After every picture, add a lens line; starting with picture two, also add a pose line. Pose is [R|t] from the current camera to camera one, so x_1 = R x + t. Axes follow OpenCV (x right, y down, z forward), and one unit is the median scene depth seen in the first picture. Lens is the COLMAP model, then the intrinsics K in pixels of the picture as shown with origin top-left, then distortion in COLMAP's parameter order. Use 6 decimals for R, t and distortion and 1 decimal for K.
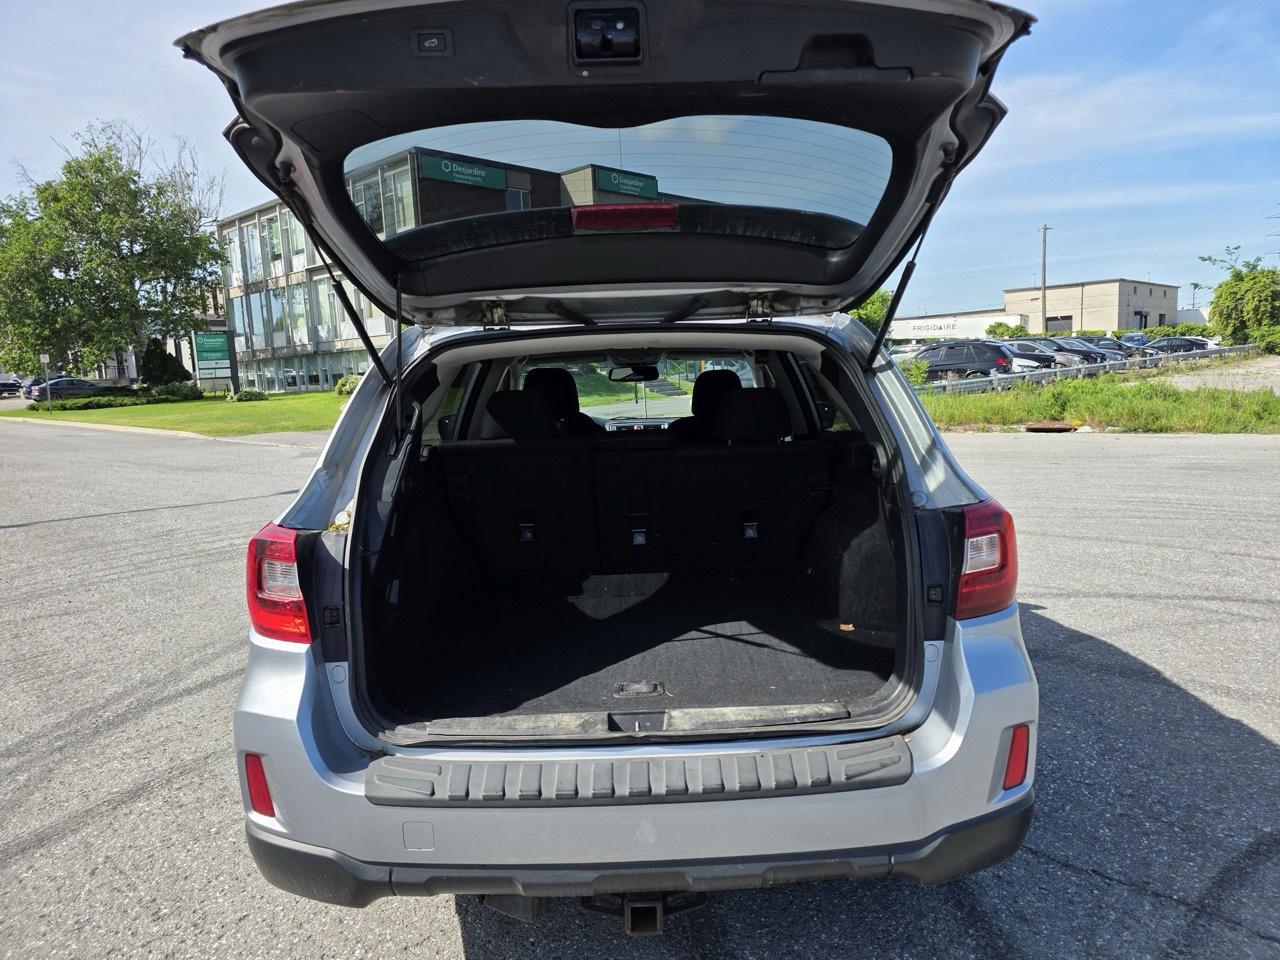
lens RADIAL K [[864.3, 0, 656.0], [0, 864.3, 481.1], [0, 0, 1]] dist [0.036956, -0.037199]
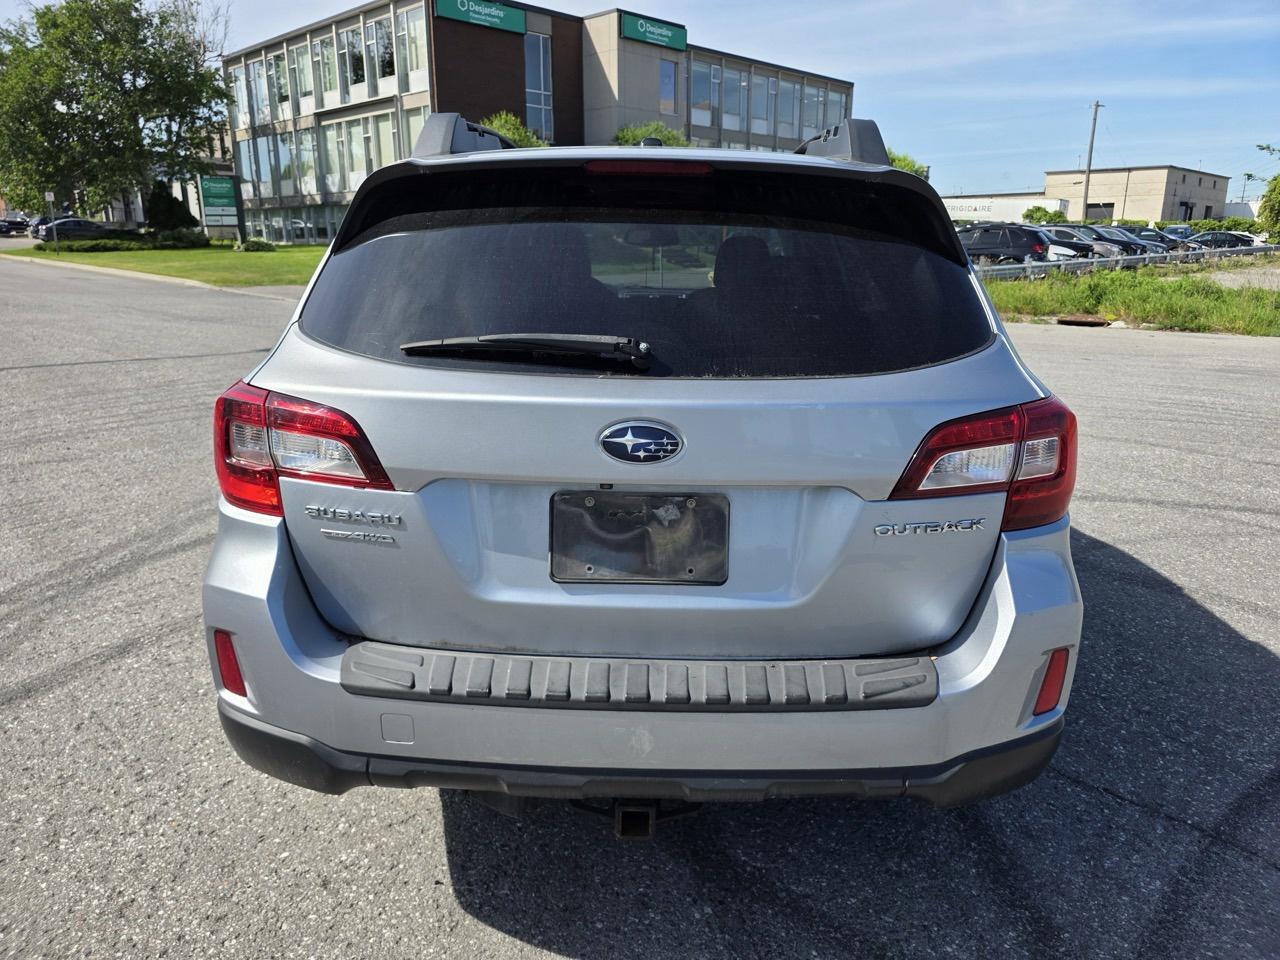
lens RADIAL K [[864.3, 0, 646.3], [0, 864.3, 477.7], [0, 0, 1]] dist [0.036956, -0.037199]
pose [[0.998385, 0.054143, -0.017217, -0.000724], [-0.051219, 0.988879, 0.139622, 0.000003], [0.024585, -0.138514, 0.990055, 0.014404]]
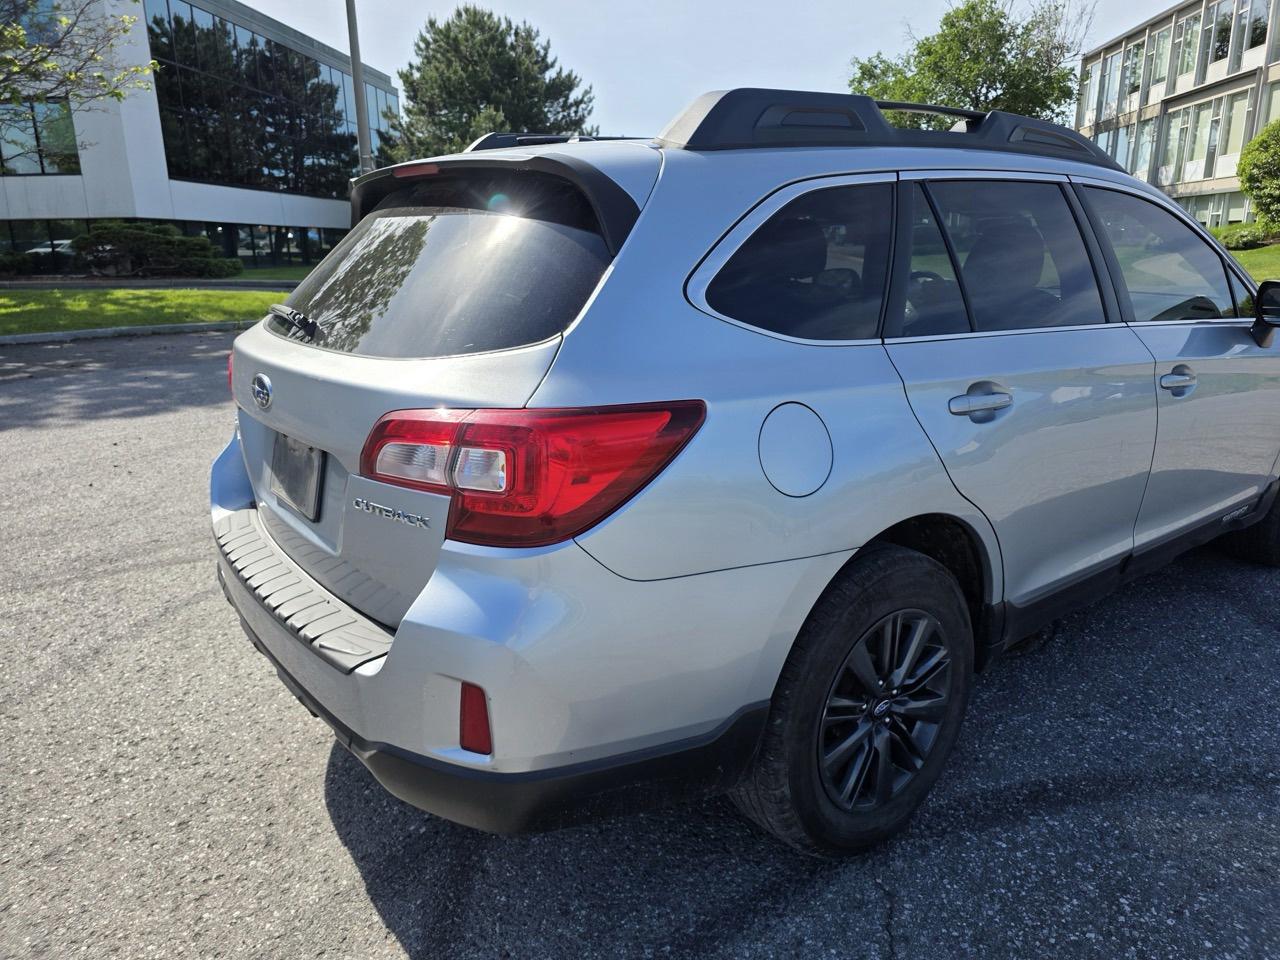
lens RADIAL K [[864.3, 0, 672.7], [0, 864.3, 484.1], [0, 0, 1]] dist [0.036956, -0.037199]
pose [[0.613969, 0.245642, -0.750135, 0.132991], [-0.115072, 0.968045, 0.222817, -0.012245], [0.780898, -0.050483, 0.622616, 0.080264]]
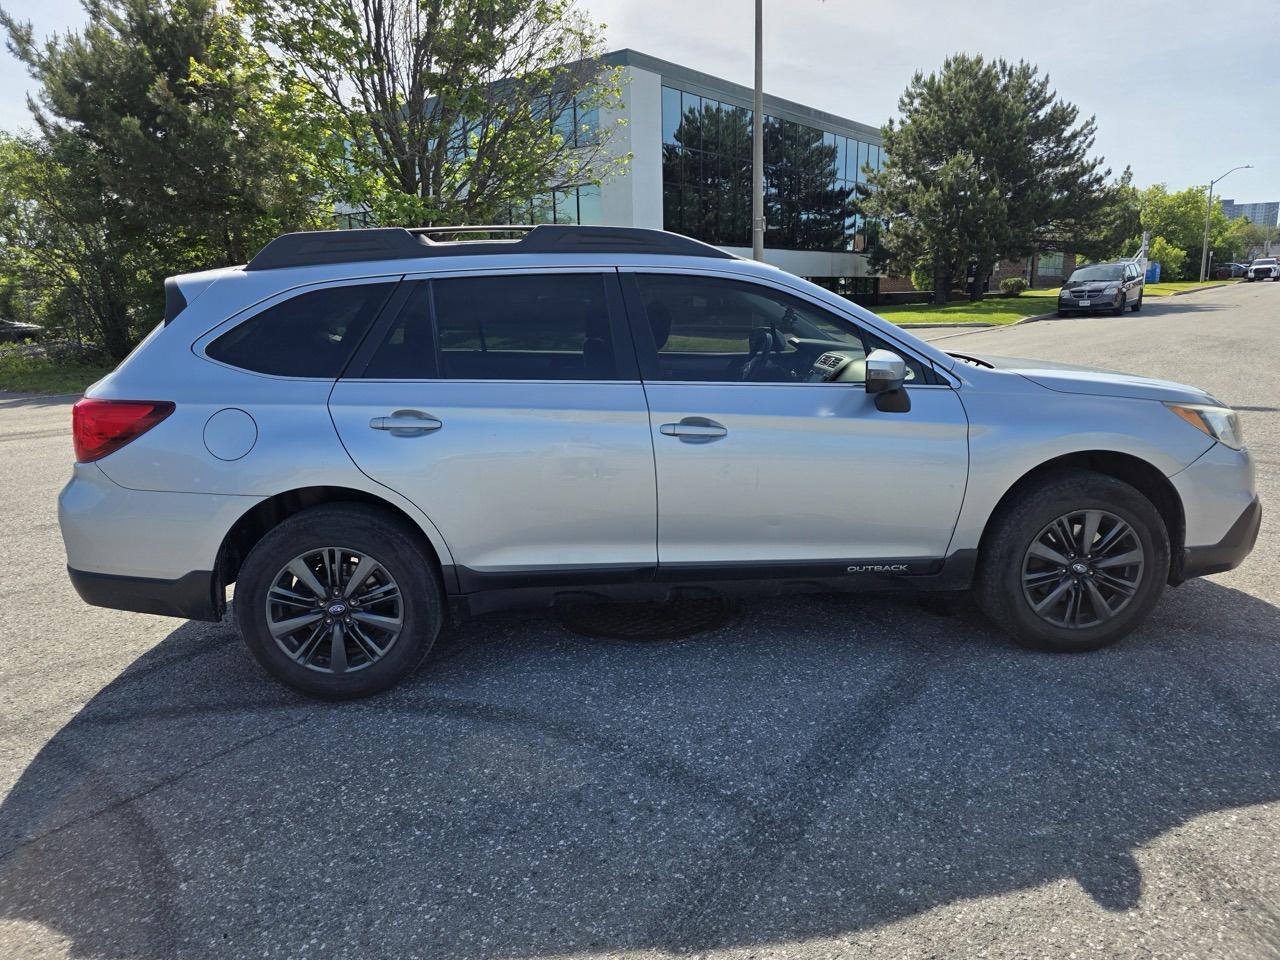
lens RADIAL K [[864.3, 0, 645.0], [0, 864.3, 485.5], [0, 0, 1]] dist [0.036956, -0.037199]
pose [[0.076012, 0.251811, -0.964787, 0.267470], [-0.104585, 0.964262, 0.243434, -0.042441], [0.991607, 0.082398, 0.099632, 0.242250]]
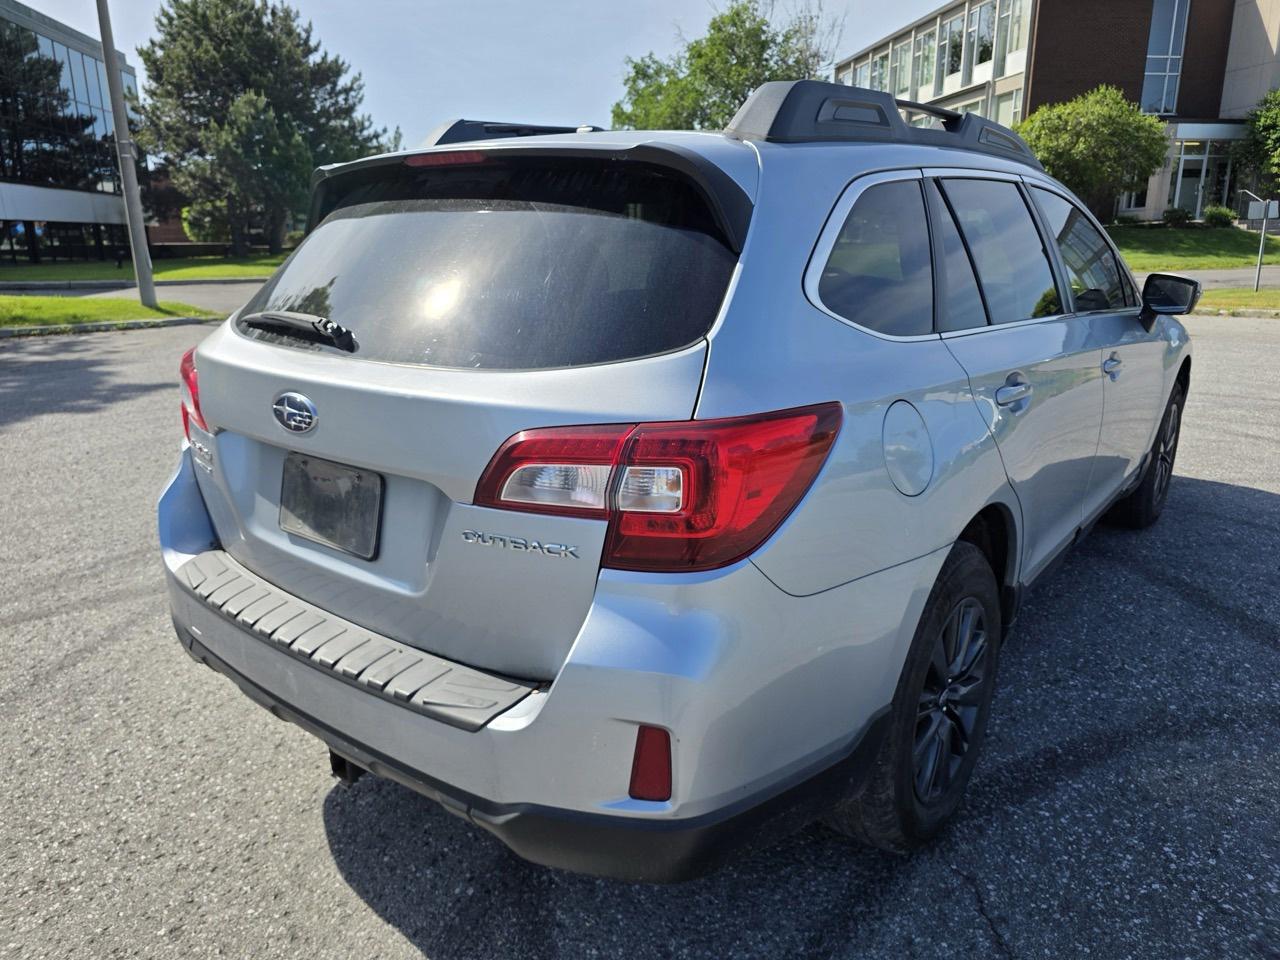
lens RADIAL K [[864.3, 0, 642.3], [0, 864.3, 484.5], [0, 0, 1]] dist [0.036956, -0.037199]
pose [[0.778902, 0.204561, -0.592846, 0.096980], [-0.101515, 0.973967, 0.202692, -0.007826], [0.618875, -0.097694, 0.779391, 0.054403]]
